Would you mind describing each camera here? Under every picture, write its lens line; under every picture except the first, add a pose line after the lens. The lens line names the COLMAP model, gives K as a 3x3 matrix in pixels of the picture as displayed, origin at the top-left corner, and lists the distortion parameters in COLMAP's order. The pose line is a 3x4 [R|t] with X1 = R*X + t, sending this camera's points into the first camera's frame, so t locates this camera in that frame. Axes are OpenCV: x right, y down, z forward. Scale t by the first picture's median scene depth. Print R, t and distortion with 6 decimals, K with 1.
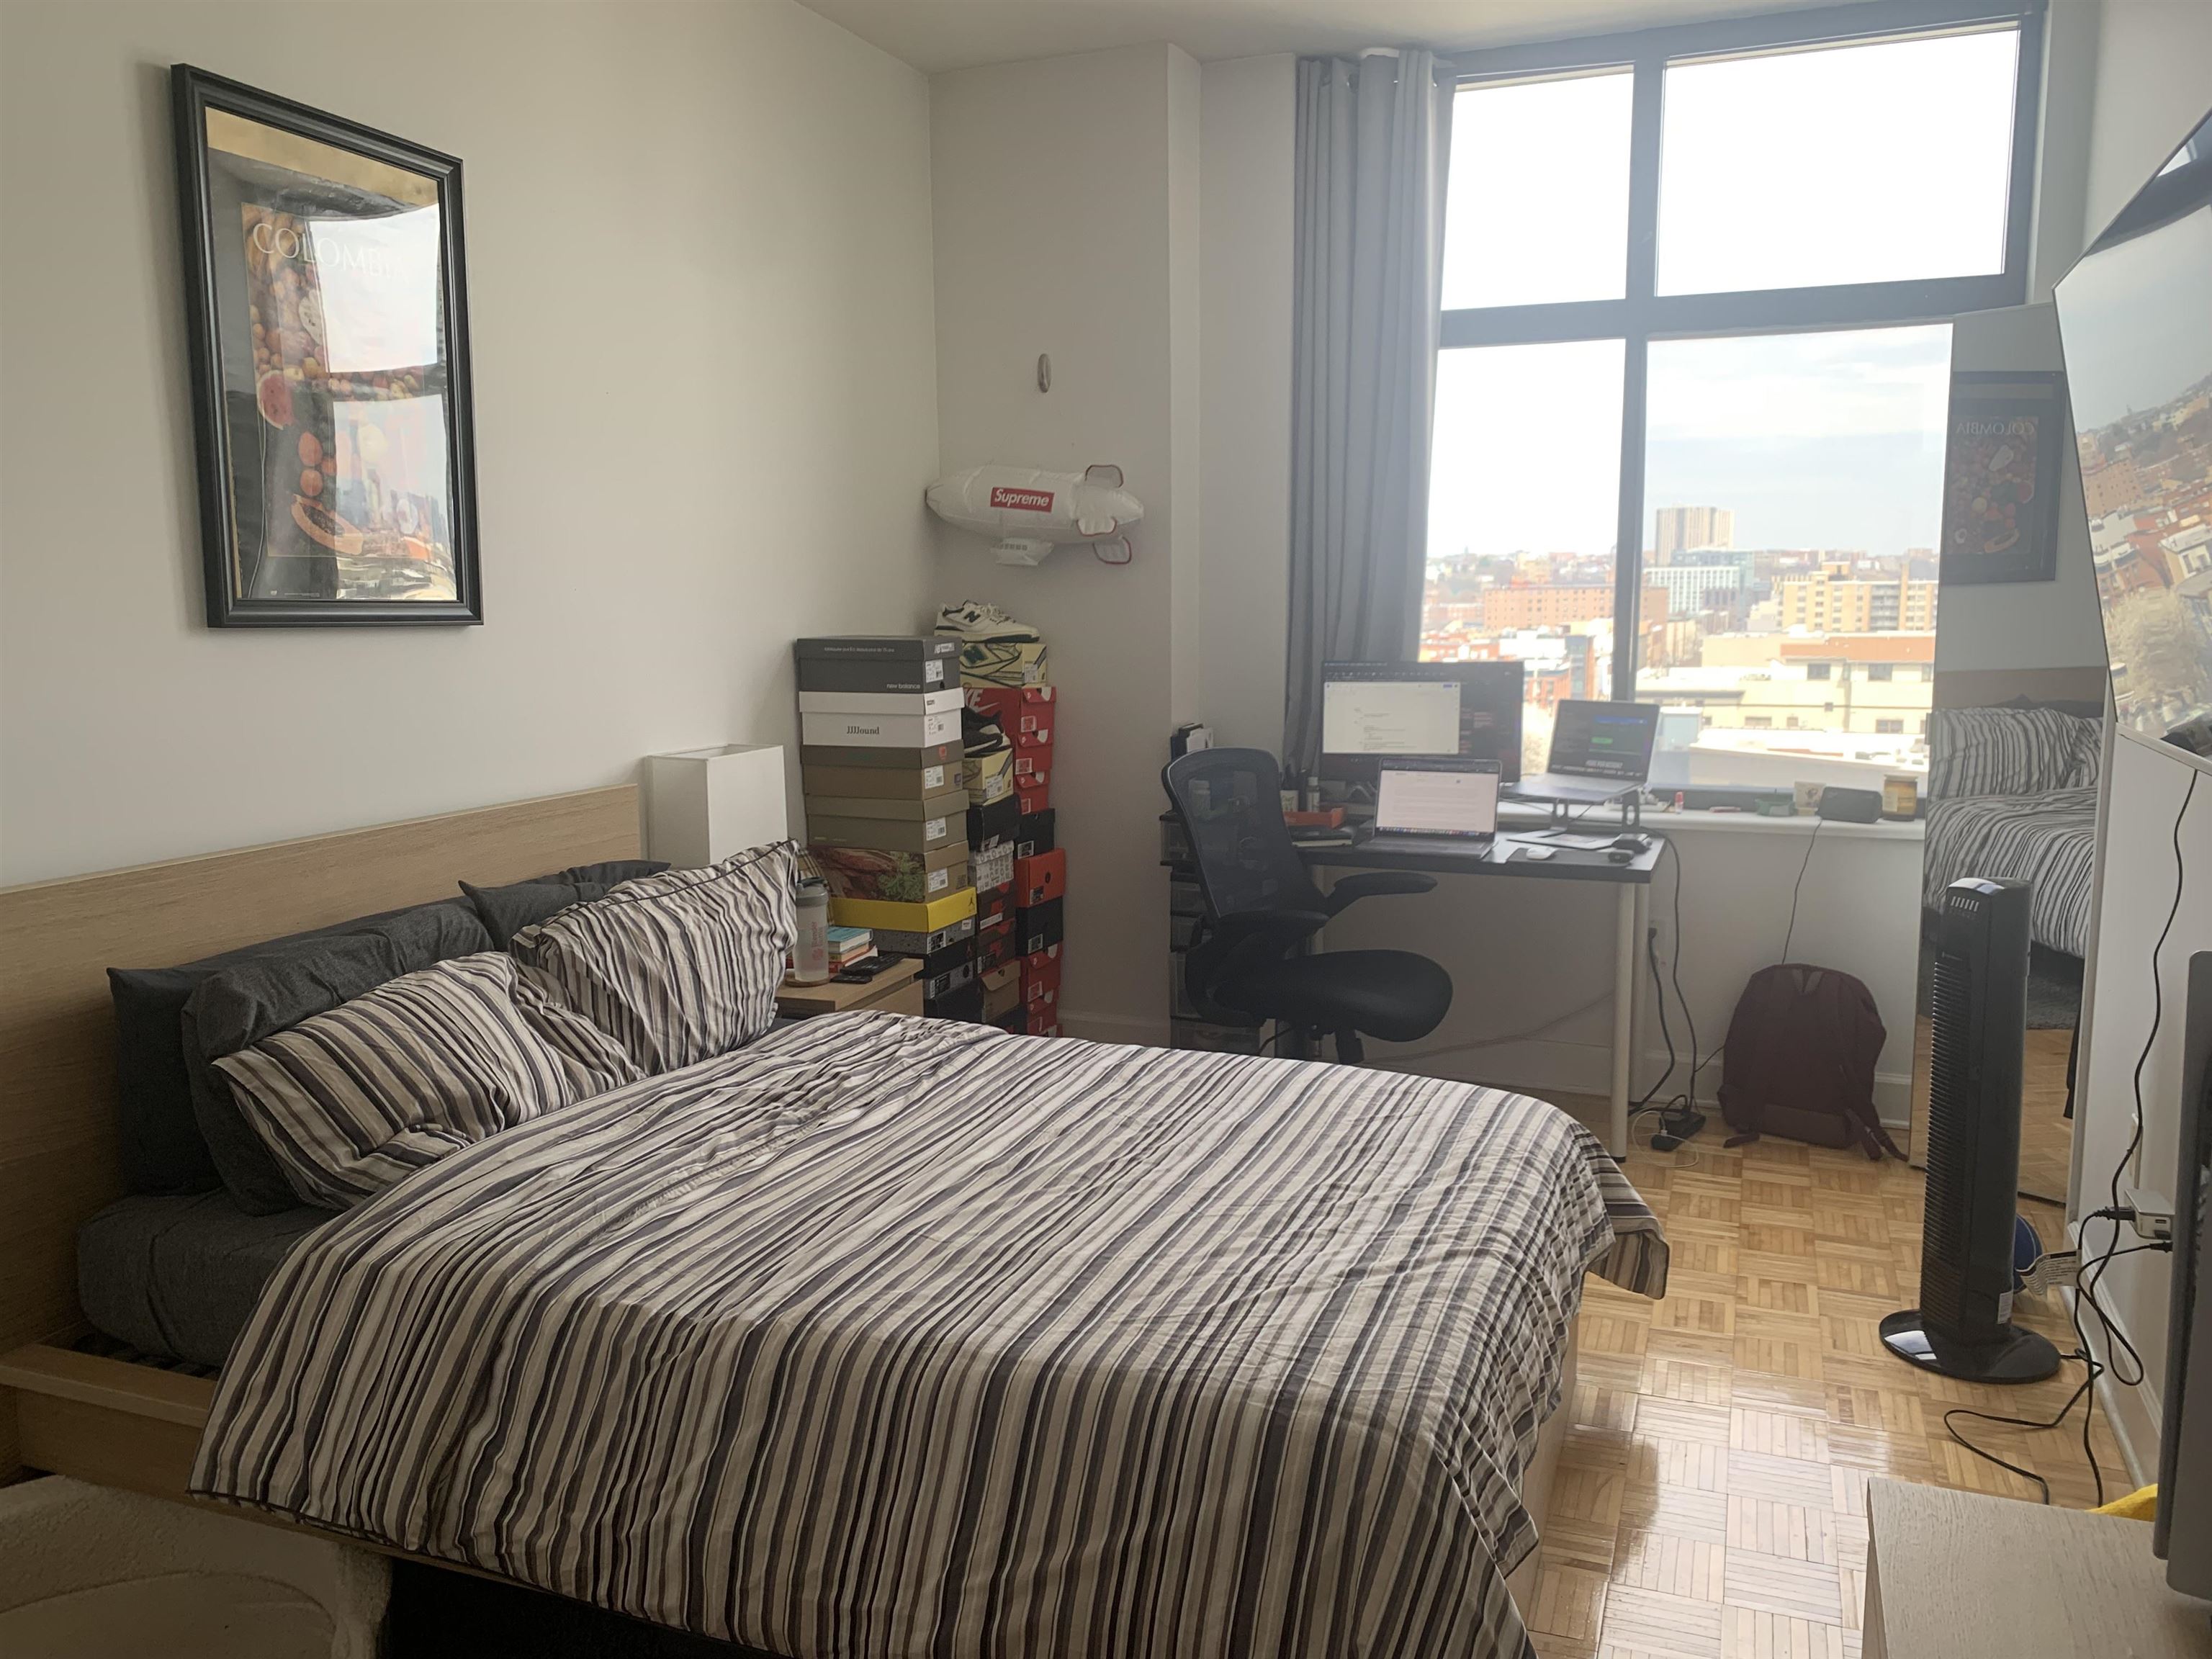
lens RADIAL K [[1681.9, 0, 1091.9], [0, 1681.9, 834.4], [0, 0, 1]] dist [0.032512, -0.049250]
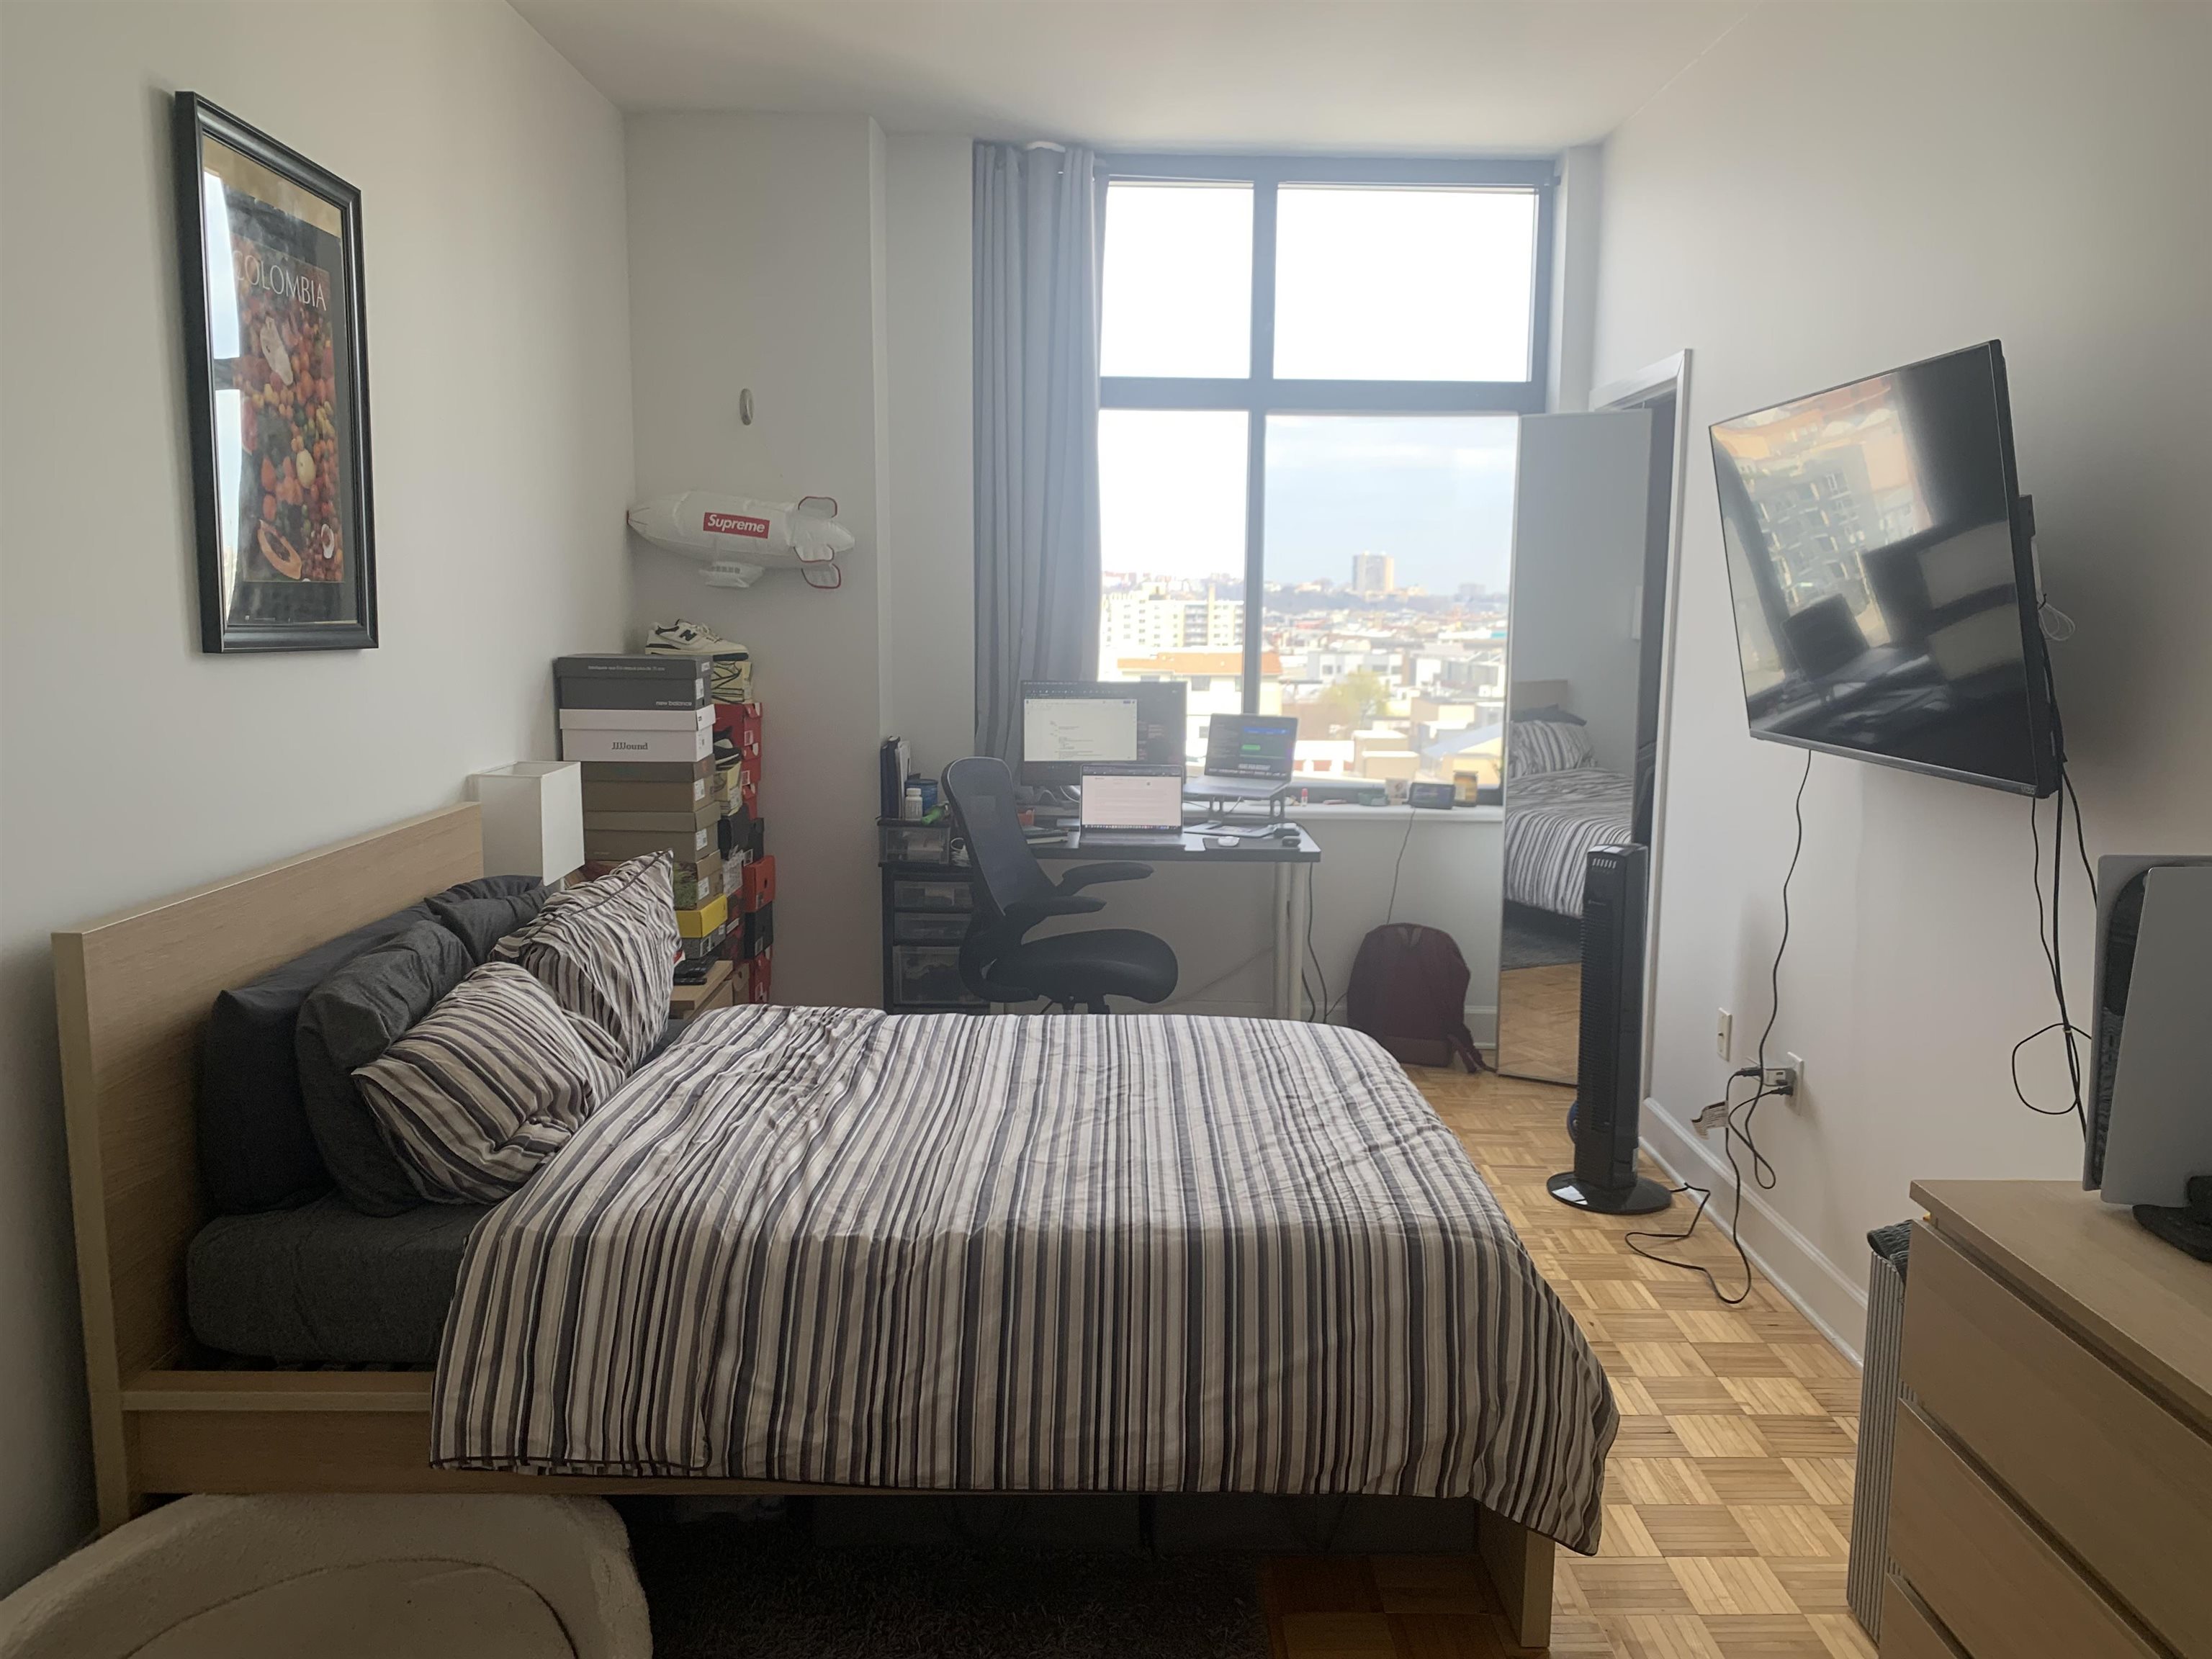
lens RADIAL K [[1681.9, 0, 1122.5], [0, 1681.9, 831.9], [0, 0, 1]] dist [0.032512, -0.049250]
pose [[0.927218, -0.032743, 0.373089, -0.335200], [0.035331, 0.999376, -0.000101, 0.002580], [-0.372852, 0.013275, 0.927796, -0.105584]]
